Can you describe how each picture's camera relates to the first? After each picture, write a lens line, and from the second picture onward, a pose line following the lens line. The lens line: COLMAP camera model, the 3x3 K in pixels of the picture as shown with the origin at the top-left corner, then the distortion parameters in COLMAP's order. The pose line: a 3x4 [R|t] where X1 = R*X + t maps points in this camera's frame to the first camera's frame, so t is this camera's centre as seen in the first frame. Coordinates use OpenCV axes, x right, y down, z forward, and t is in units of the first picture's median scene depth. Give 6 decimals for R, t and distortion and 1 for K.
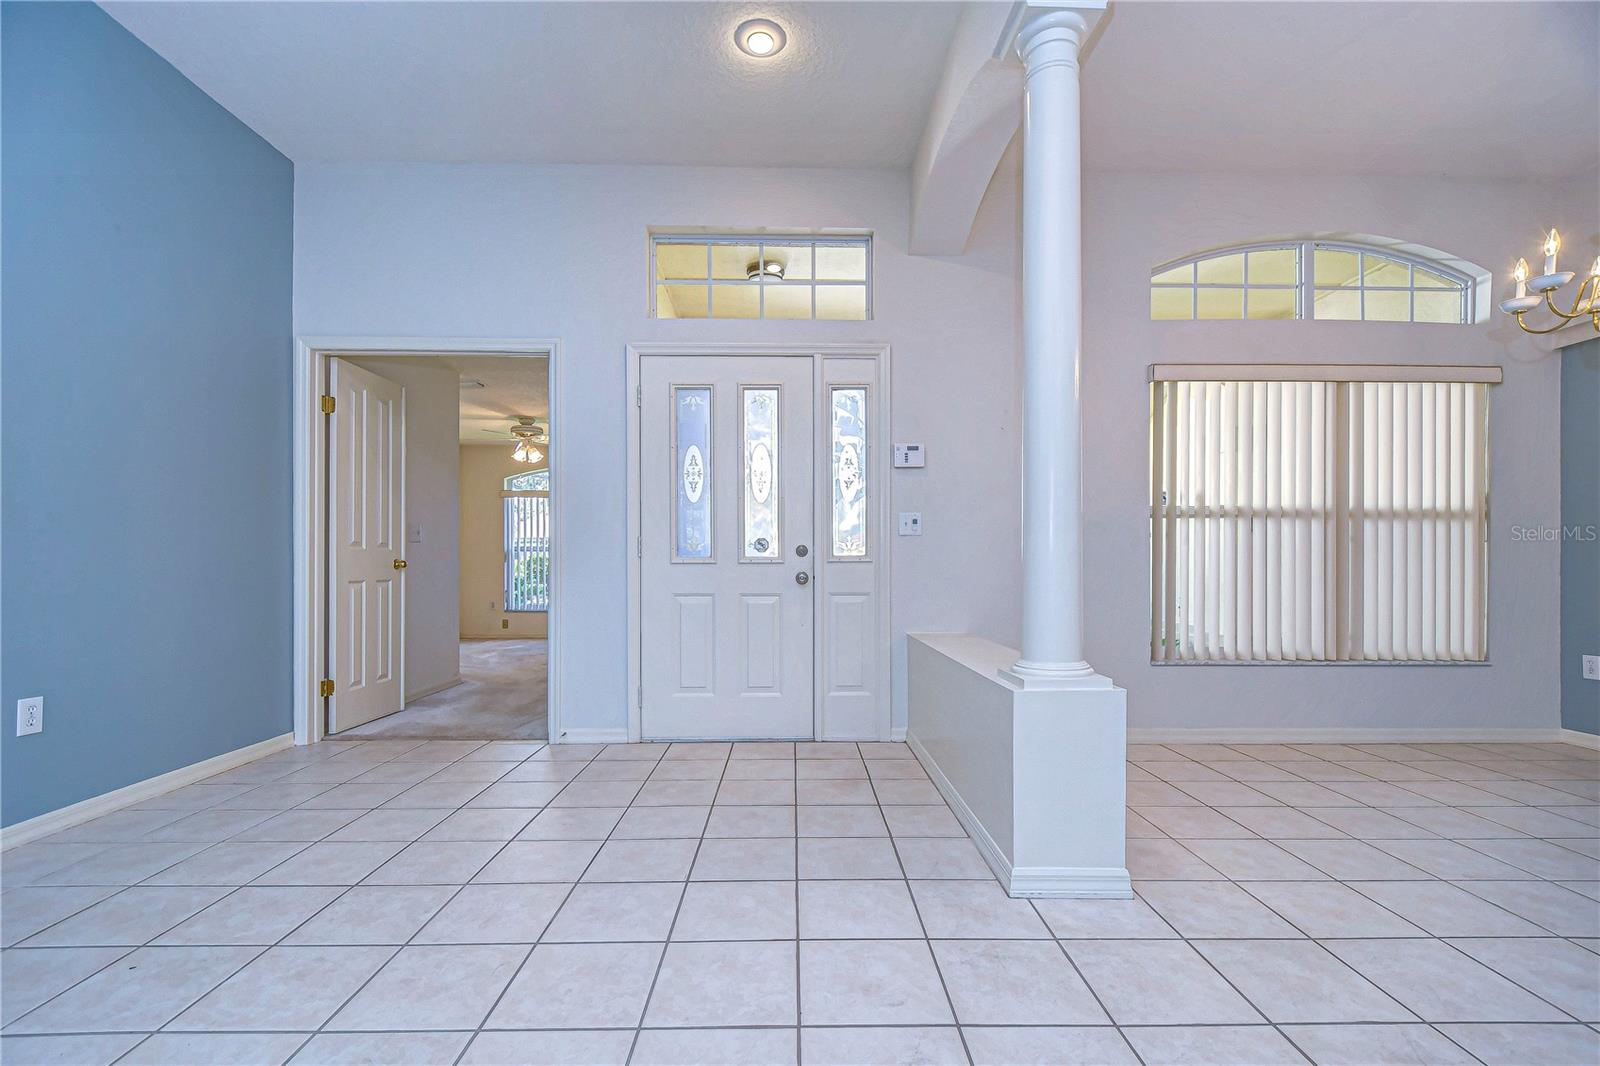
lens RADIAL K [[690.7, 0, 801.2], [0, 690.7, 549.3], [0, 0, 1]] dist [0.002166, 0.000028]
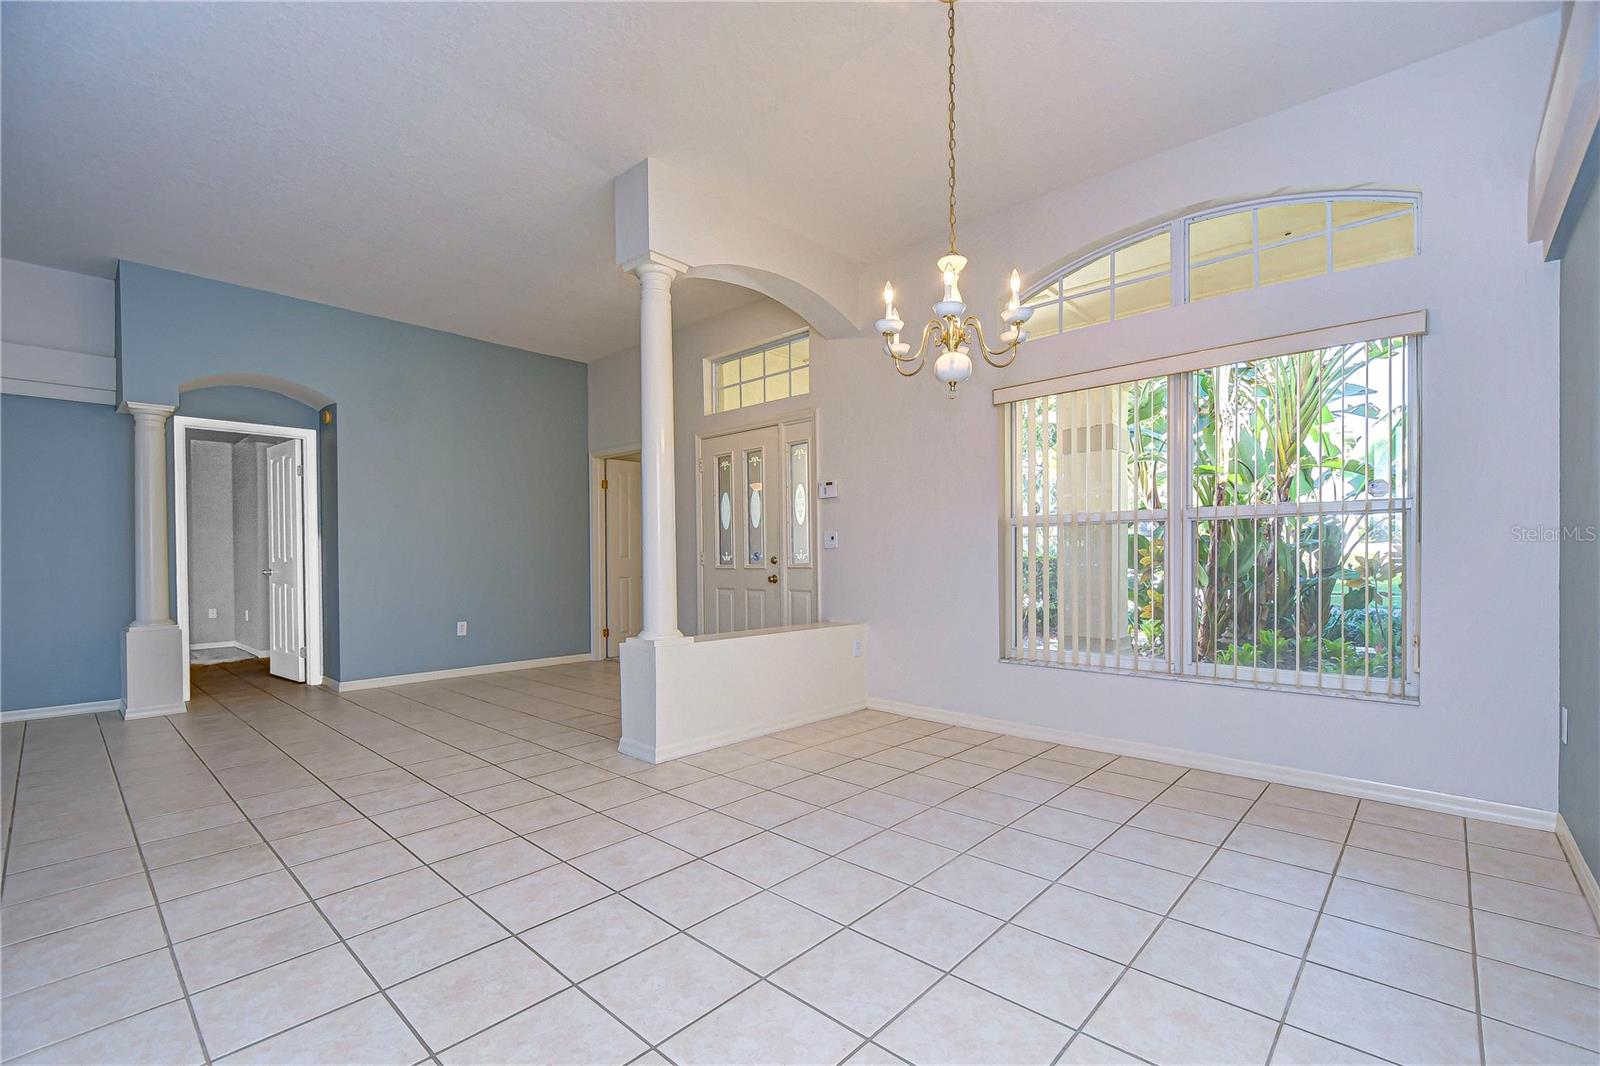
lens RADIAL K [[696.7, 0, 798.1], [0, 696.7, 564.5], [0, 0, 1]] dist [0.002386, -0.000204]
pose [[0.720611, 0.001463, -0.693338, 1.045691], [0.007173, 0.999929, 0.009566, -0.002685], [0.693303, -0.011867, 0.720549, -0.019384]]
